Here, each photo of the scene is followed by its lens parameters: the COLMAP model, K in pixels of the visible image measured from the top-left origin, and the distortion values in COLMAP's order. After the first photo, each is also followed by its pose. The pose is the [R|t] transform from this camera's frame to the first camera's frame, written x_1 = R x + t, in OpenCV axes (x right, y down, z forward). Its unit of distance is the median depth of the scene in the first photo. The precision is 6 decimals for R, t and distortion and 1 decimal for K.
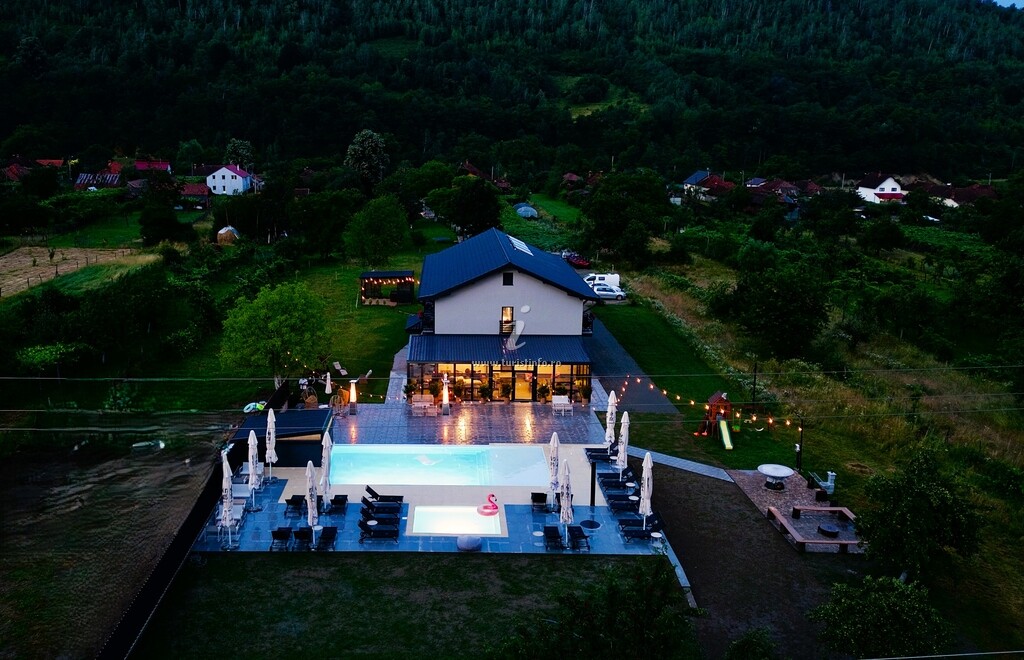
lens RADIAL K [[902.7, 0, 421.5], [0, 902.7, 329.4], [0, 0, 1]] dist [0.047935, -0.002302]
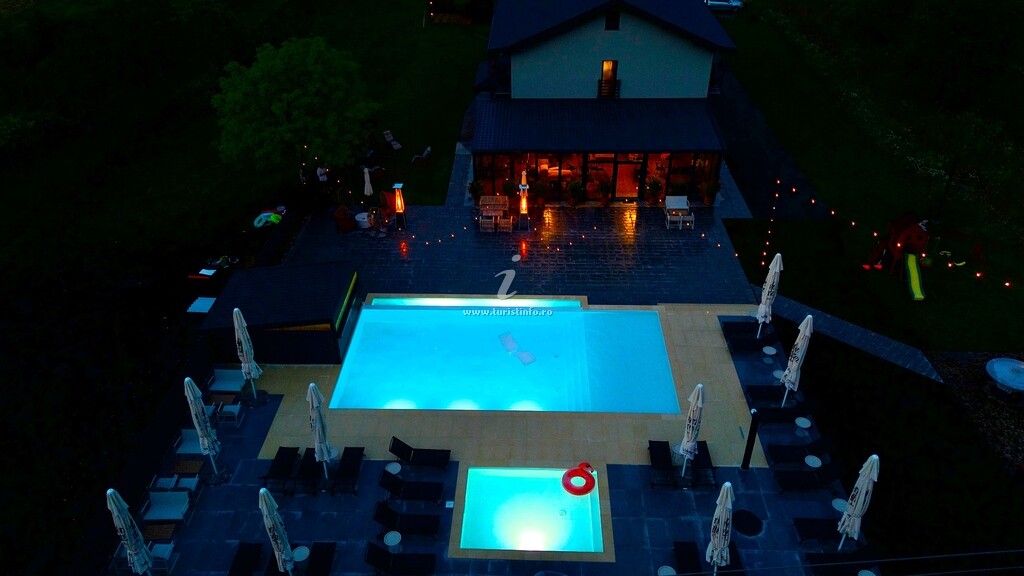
lens RADIAL K [[755.0, 0, 512.0], [0, 755.0, 288.0], [0, 0, 1]] dist [0.044555, -0.003755]
pose [[0.999962, -0.006188, -0.006082, 0.020549], [0.007970, 0.932121, 0.362060, -0.086583], [0.003429, -0.362095, 0.932135, 0.395934]]
